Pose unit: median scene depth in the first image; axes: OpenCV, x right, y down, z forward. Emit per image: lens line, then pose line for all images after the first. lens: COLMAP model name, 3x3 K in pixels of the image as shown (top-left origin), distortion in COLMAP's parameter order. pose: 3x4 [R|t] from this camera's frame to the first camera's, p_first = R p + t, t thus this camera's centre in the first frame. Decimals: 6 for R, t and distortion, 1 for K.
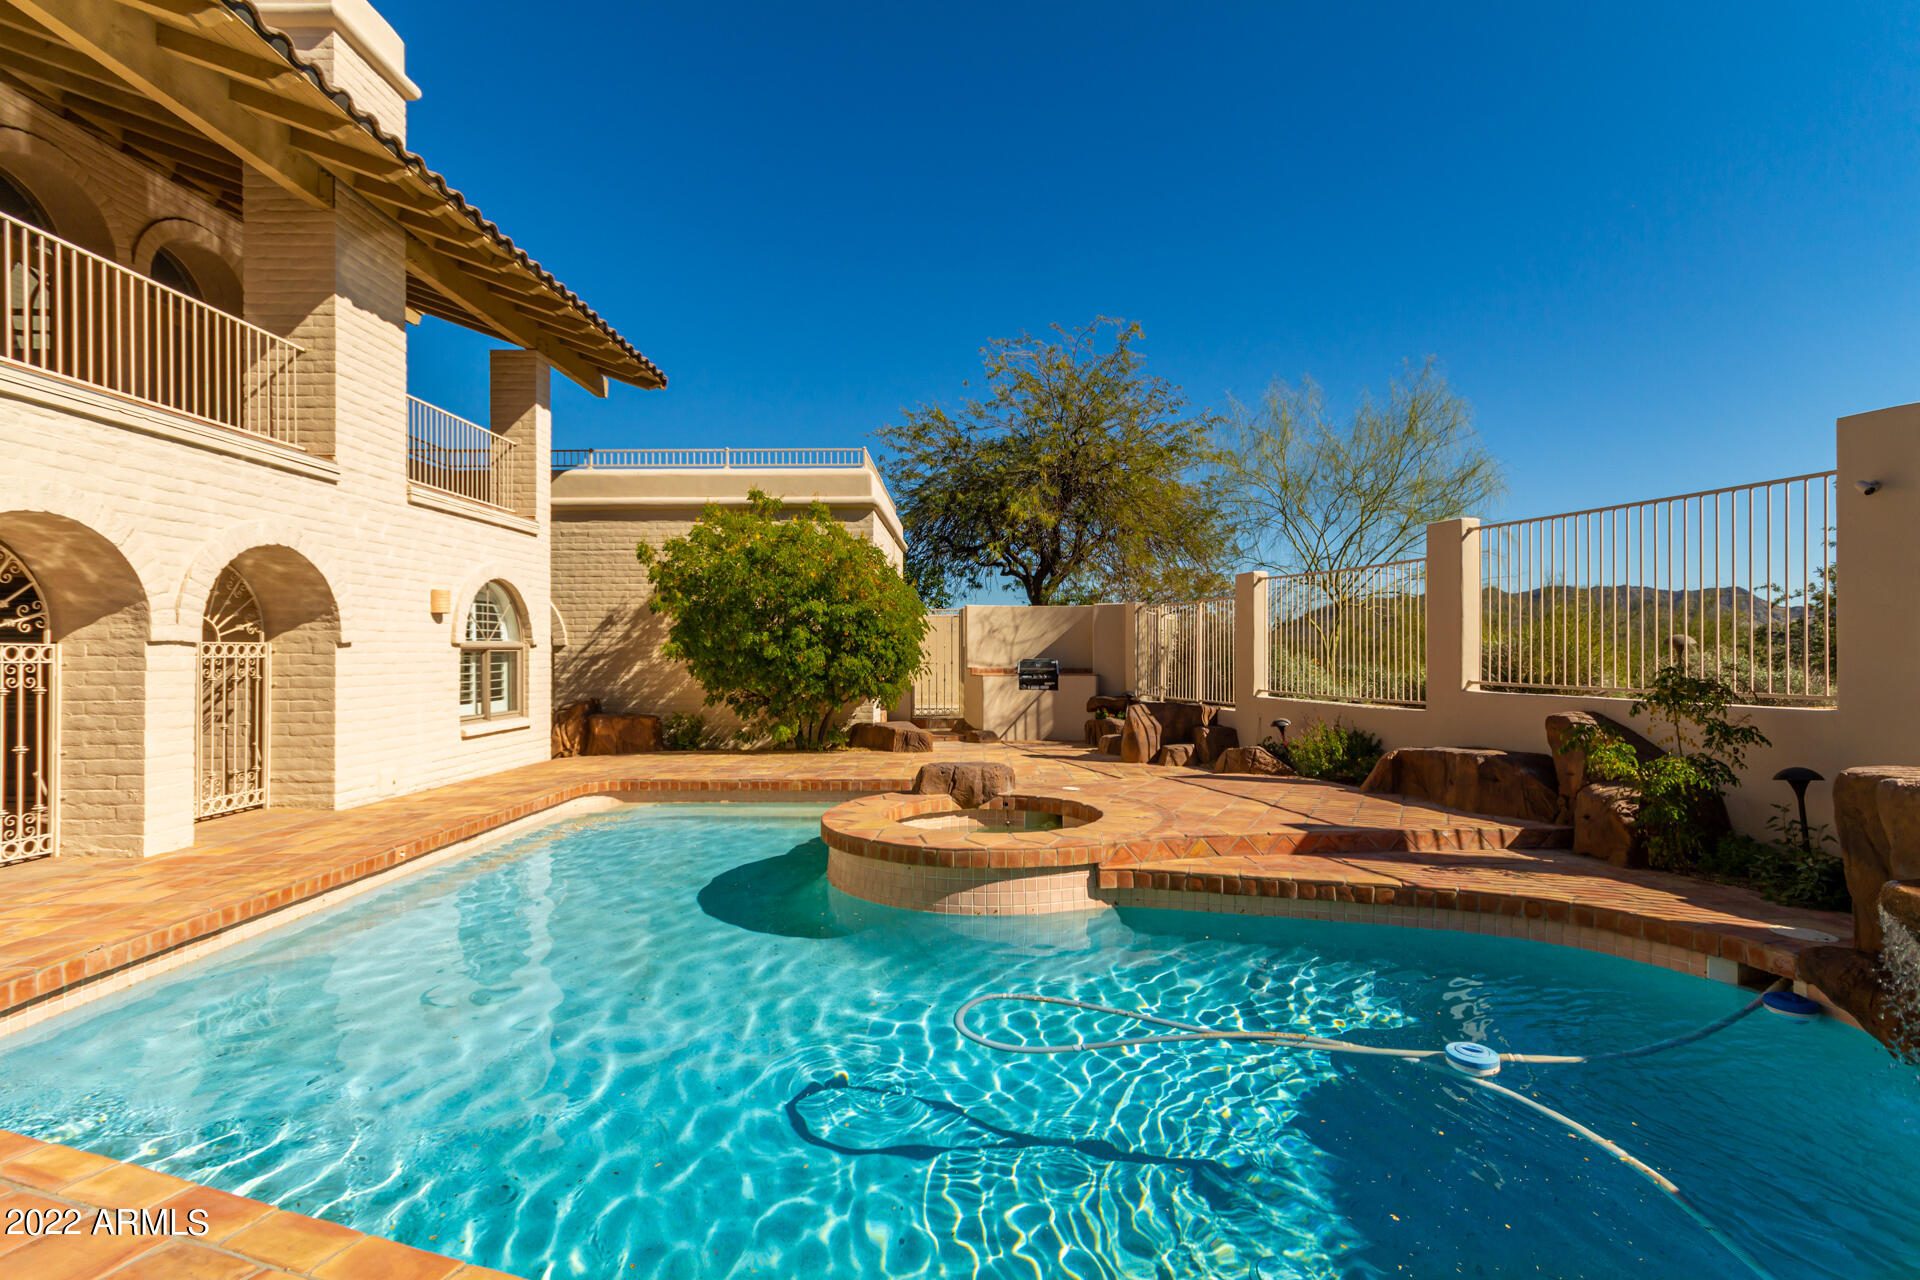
lens RADIAL K [[913.4, 0, 952.9], [0, 913.4, 642.6], [0, 0, 1]] dist [0.023631, -0.004593]
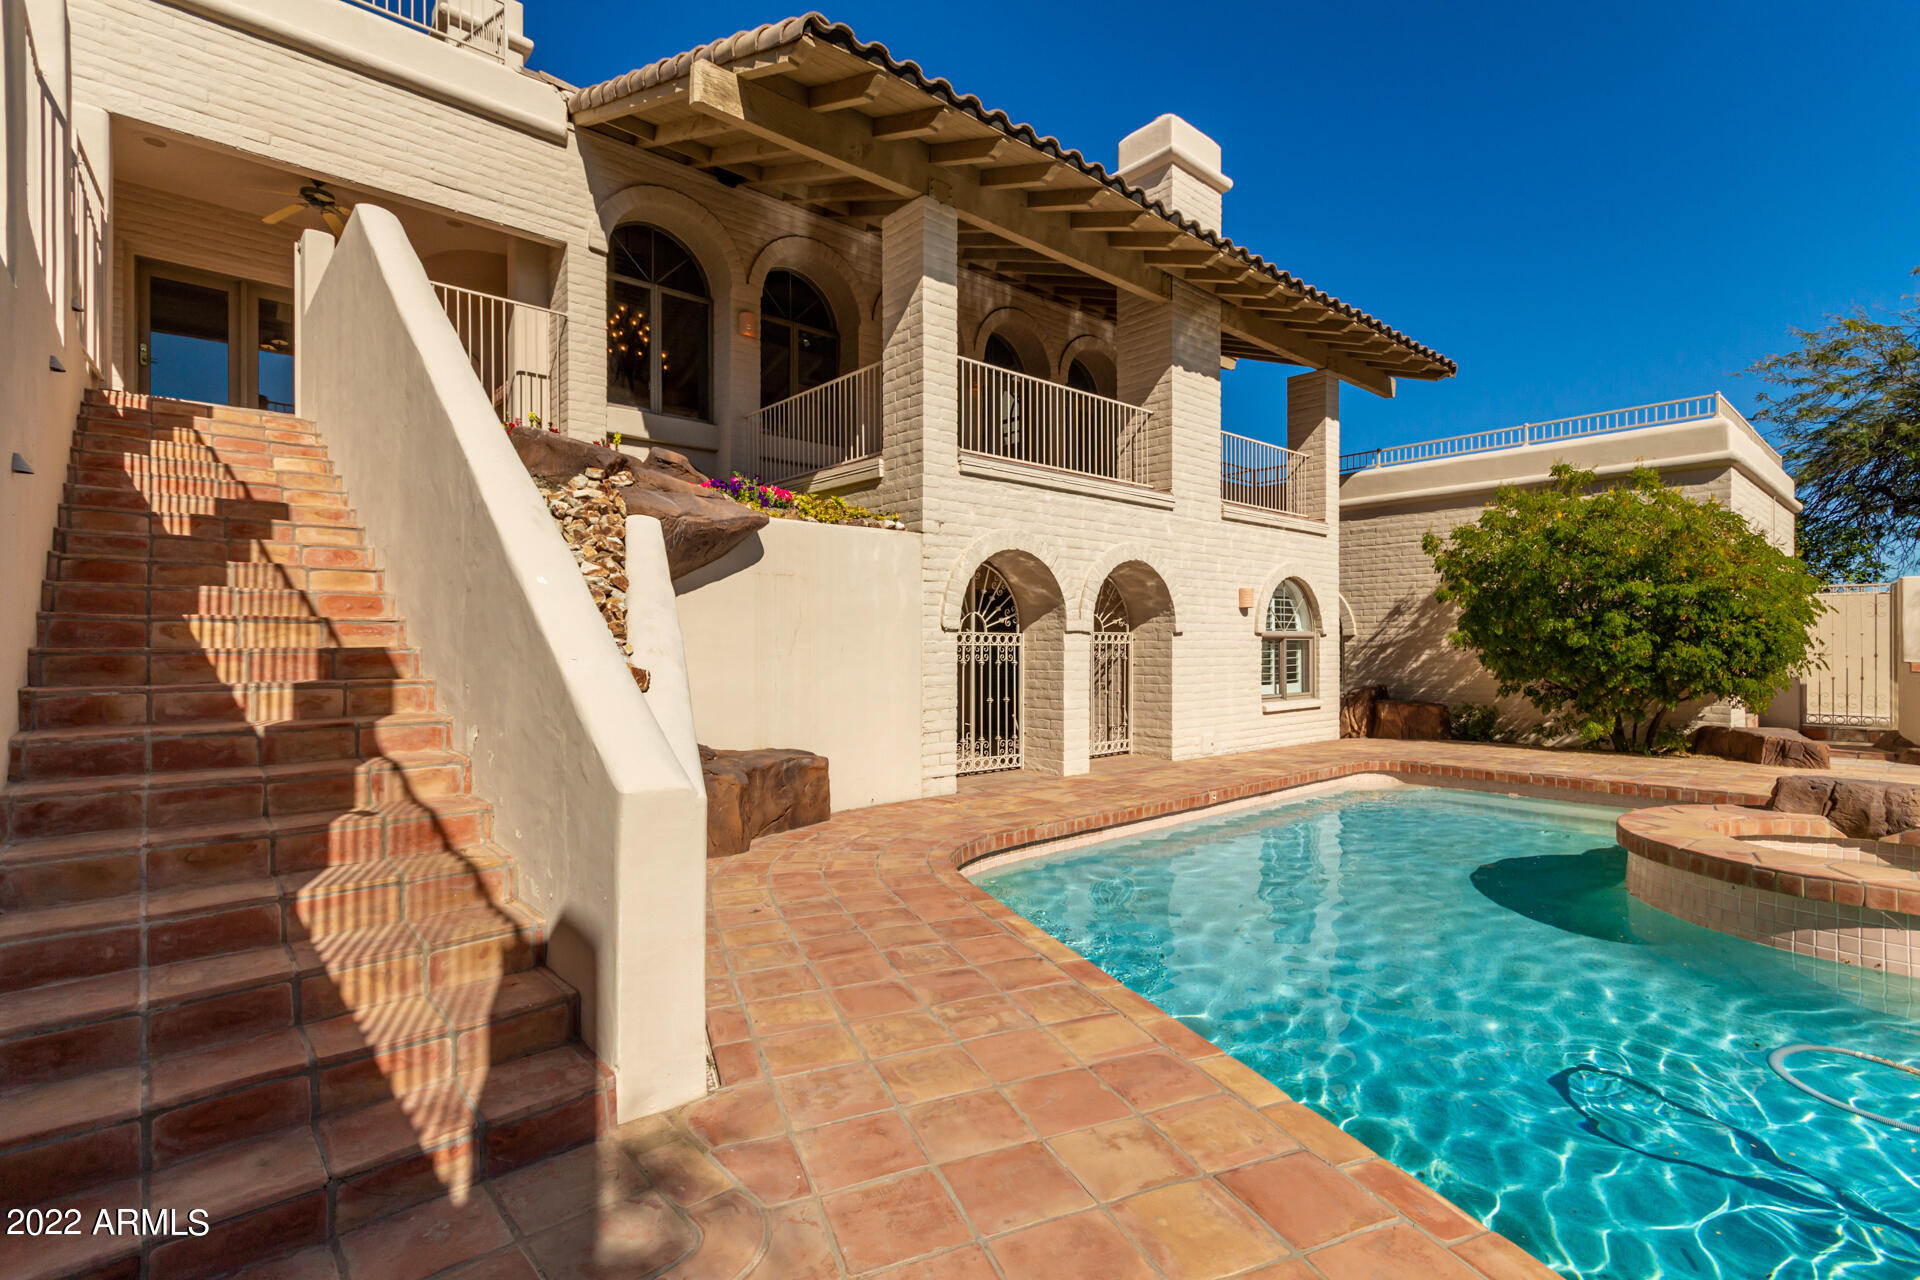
lens RADIAL K [[913.4, 0, 972.1], [0, 913.4, 643.2], [0, 0, 1]] dist [0.023631, -0.004593]
pose [[0.679893, -0.002003, -0.733309, 0.082194], [0.003801, 0.999992, 0.000793, 0.012965], [0.733302, -0.003327, 0.679895, -0.082441]]
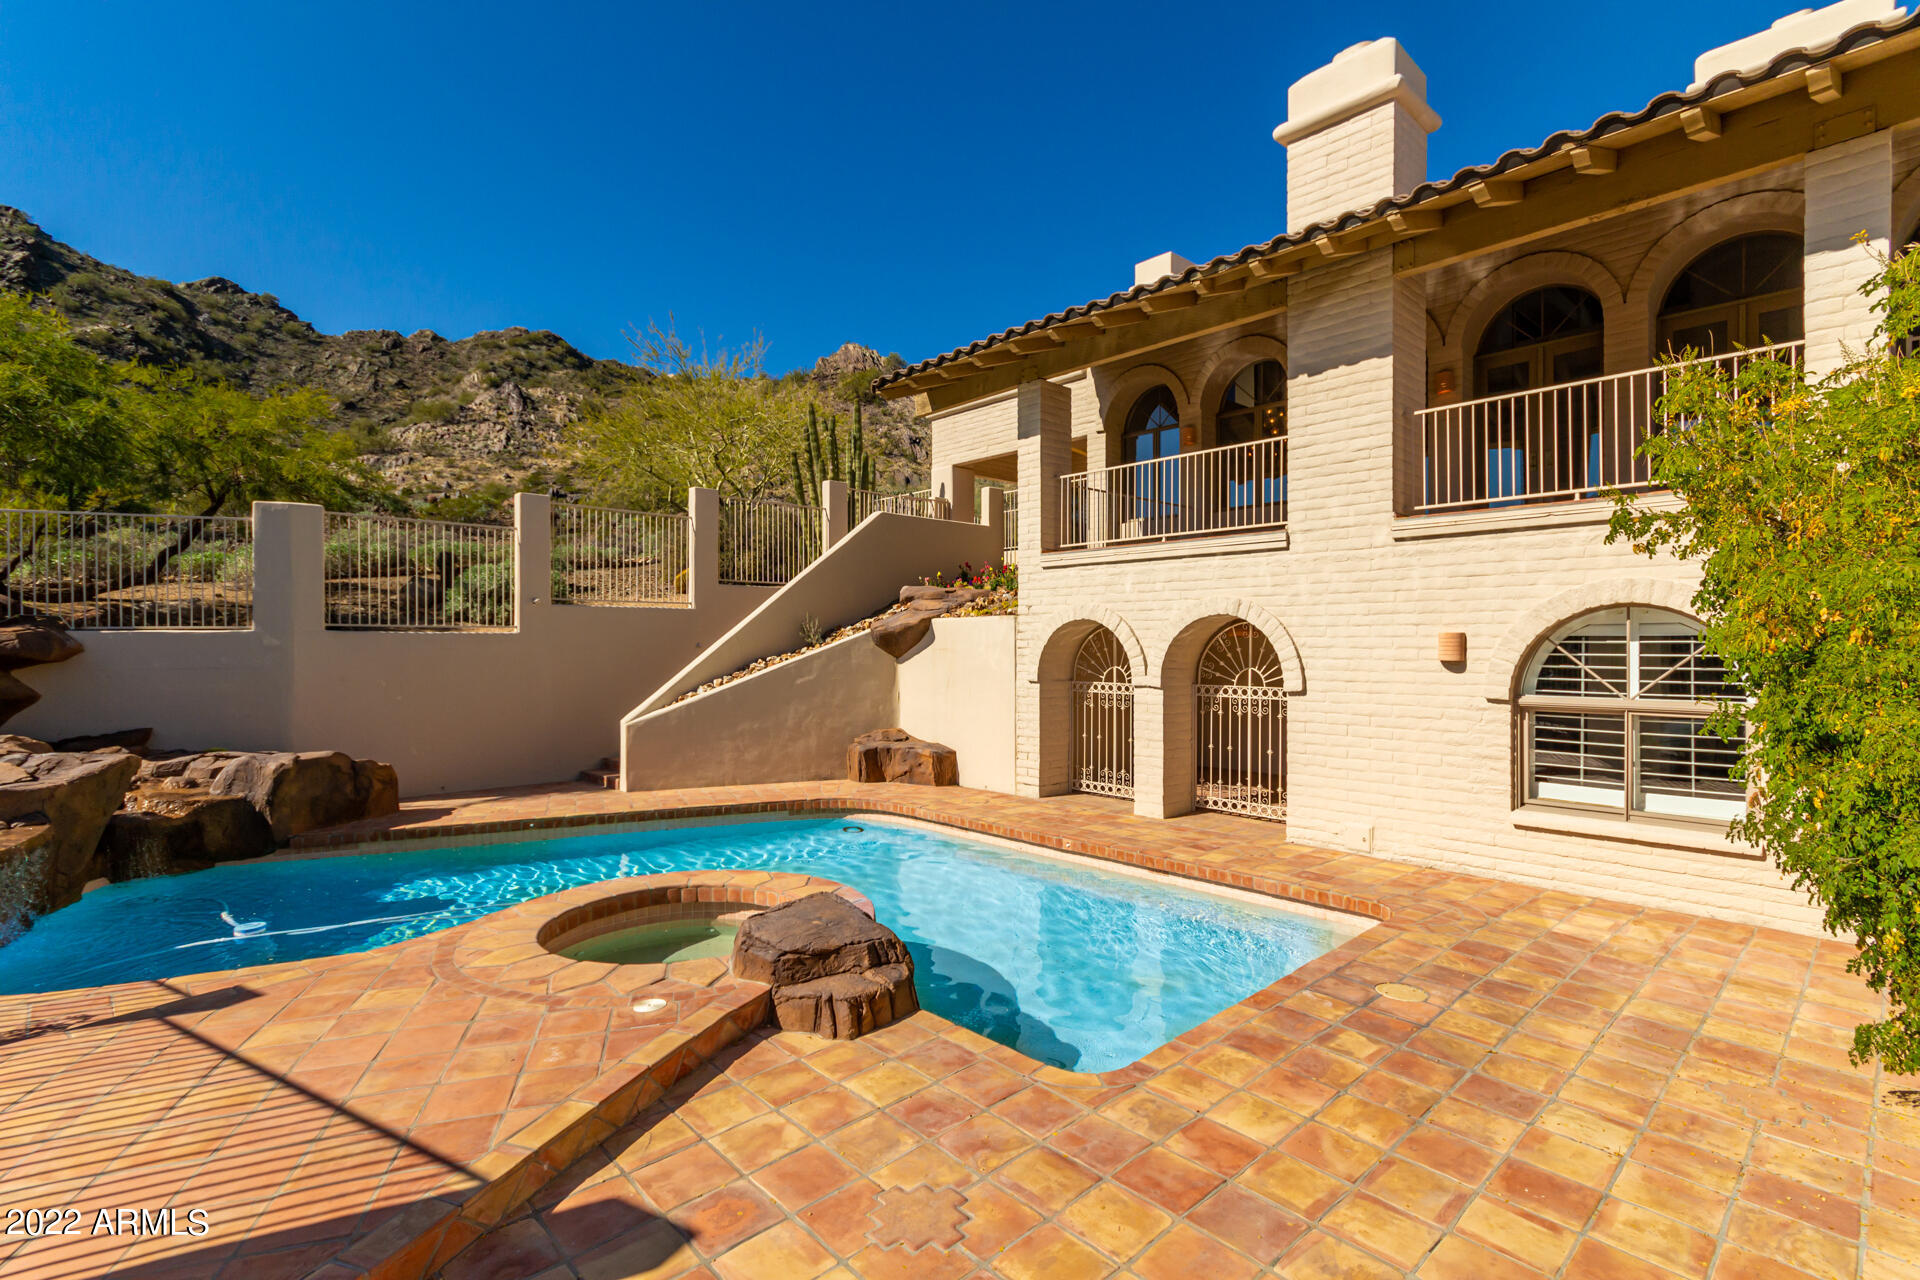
lens RADIAL K [[913.4, 0, 955.7], [0, 913.4, 607.9], [0, 0, 1]] dist [0.023631, -0.004593]
pose [[-0.736592, -0.020814, -0.676017, 0.348435], [0.008395, 0.999168, -0.039910, -0.054744], [0.676285, -0.035072, -0.735804, 1.421059]]
